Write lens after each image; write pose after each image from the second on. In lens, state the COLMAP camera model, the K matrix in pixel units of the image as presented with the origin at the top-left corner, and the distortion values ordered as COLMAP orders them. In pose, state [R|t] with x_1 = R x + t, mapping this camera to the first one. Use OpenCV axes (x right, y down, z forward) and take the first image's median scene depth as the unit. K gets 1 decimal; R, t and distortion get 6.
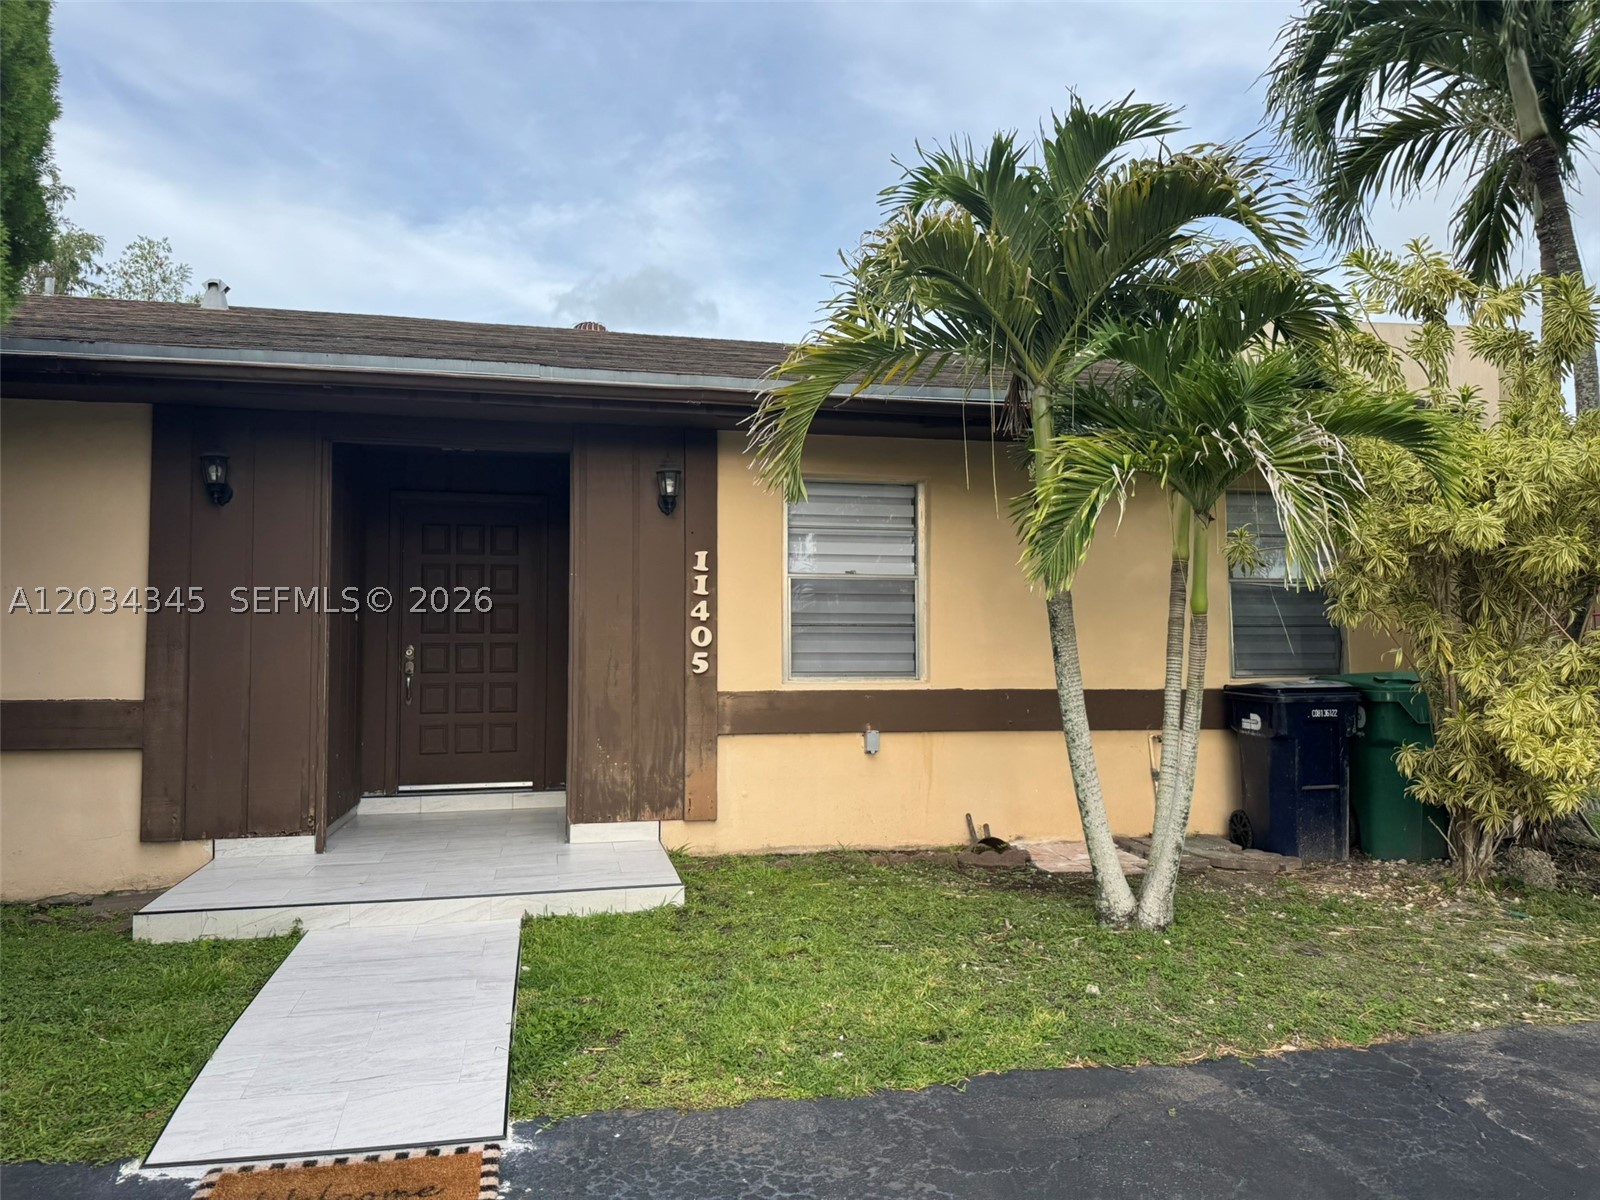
lens RADIAL K [[1121.9, 0, 796.0], [0, 1121.9, 593.6], [0, 0, 1]] dist [0.043940, -0.061175]
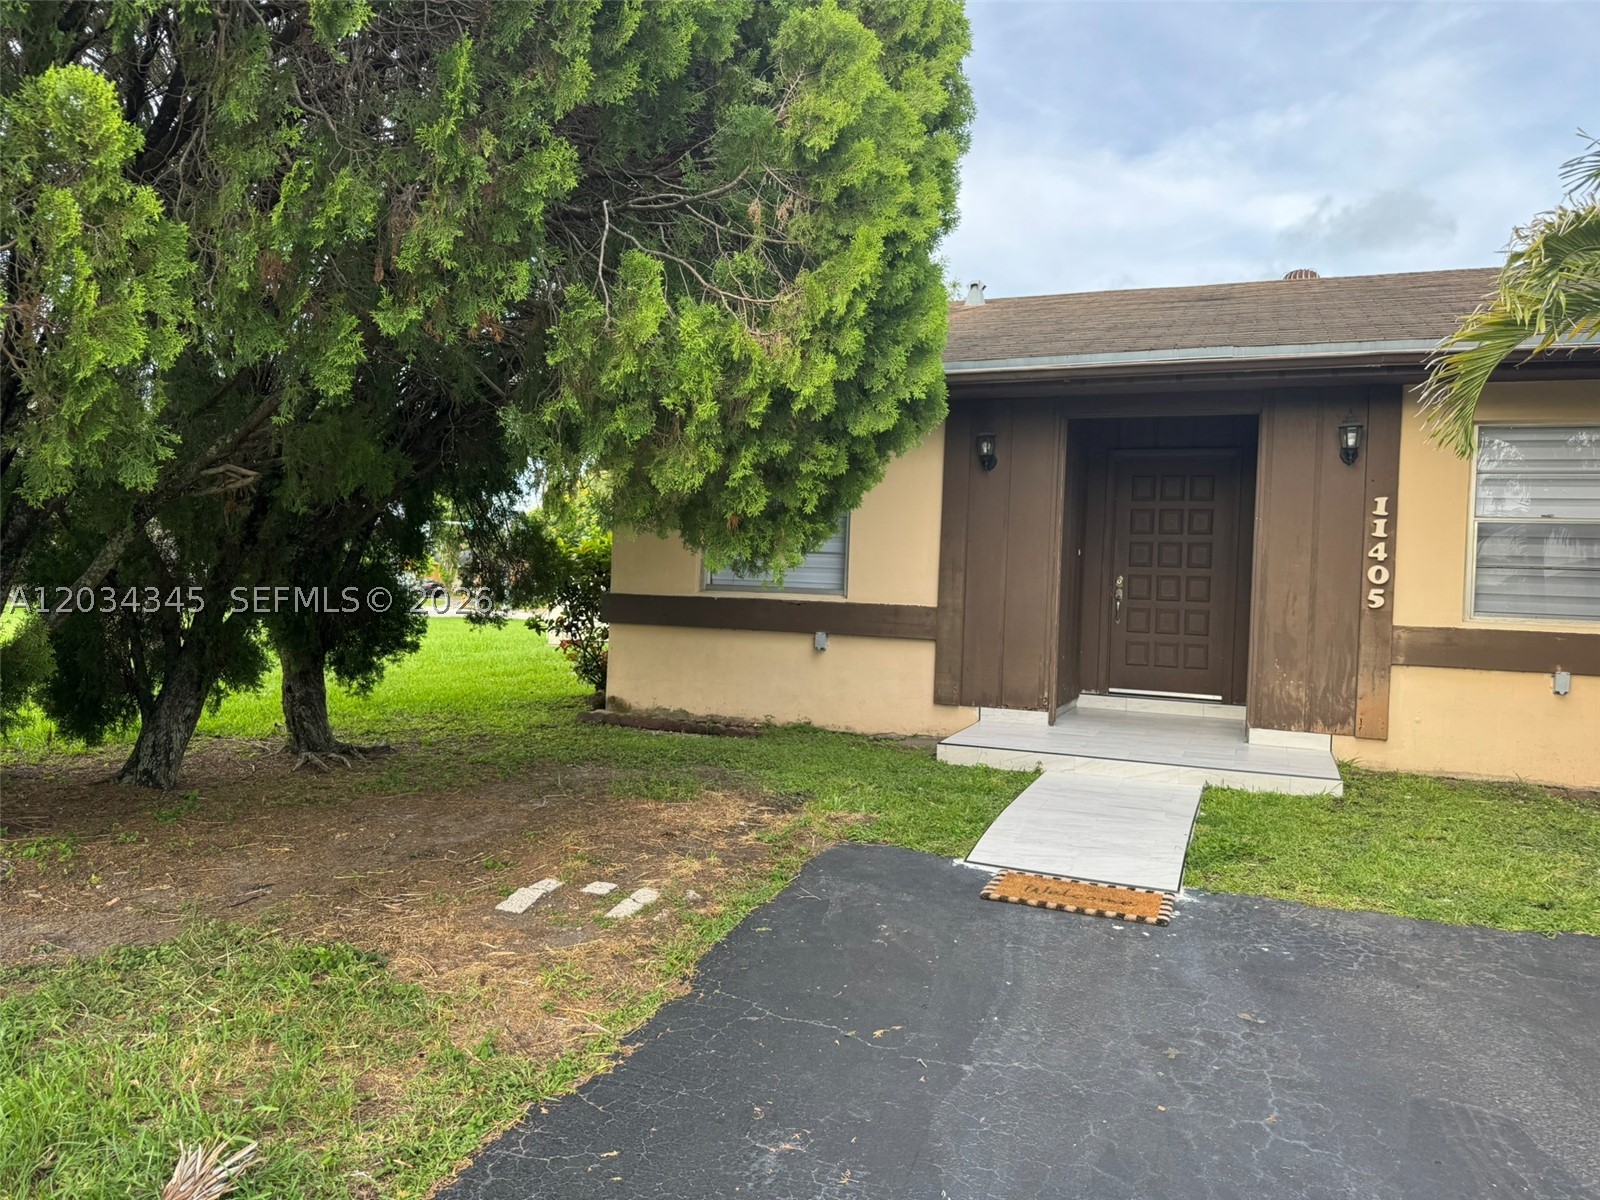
lens RADIAL K [[1121.9, 0, 781.0], [0, 1121.9, 587.1], [0, 0, 1]] dist [0.043940, -0.061175]
pose [[0.814316, 0.034888, -0.579372, 0.098359], [-0.005507, 0.998611, 0.052392, -0.005792], [0.580395, -0.039473, 0.813378, -0.301064]]
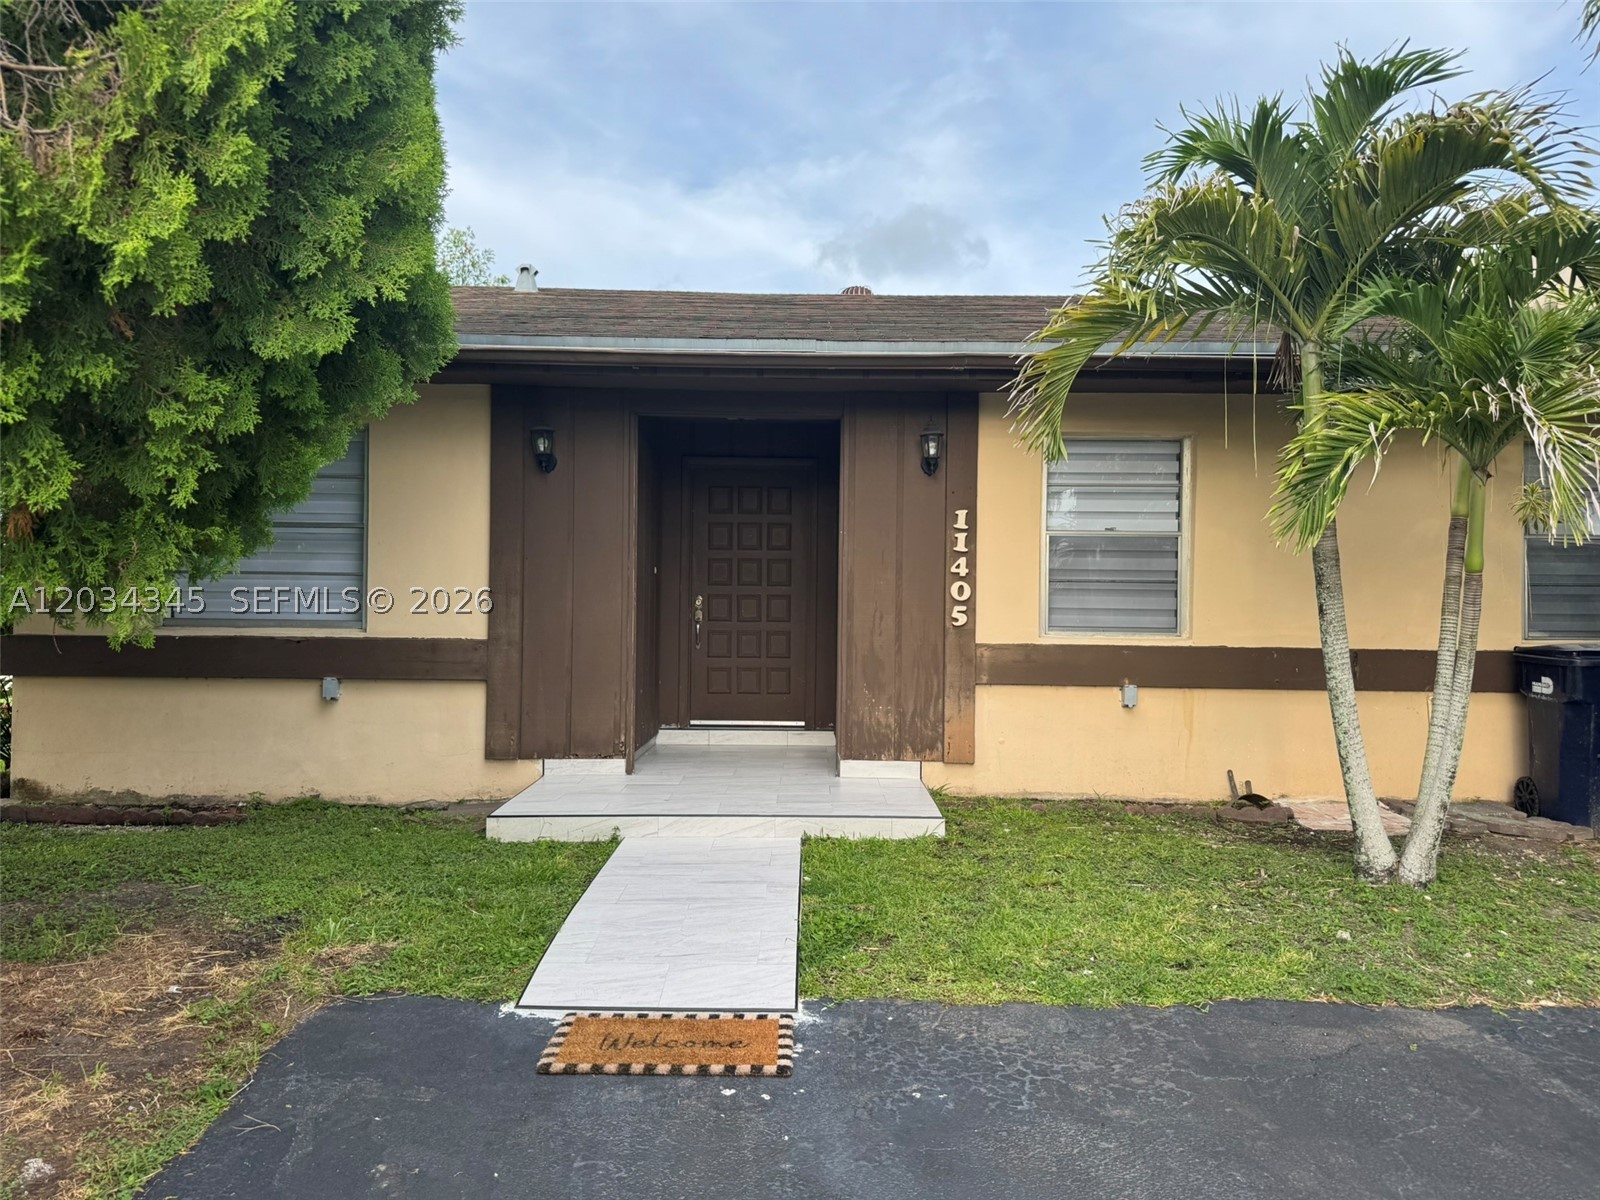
lens RADIAL K [[1121.9, 0, 808.6], [0, 1121.9, 594.2], [0, 0, 1]] dist [0.043940, -0.061175]
pose [[0.976369, 0.011043, -0.215827, 0.003041], [-0.002083, 0.999128, 0.041698, -0.002695], [0.216099, -0.040263, 0.975541, -0.074538]]
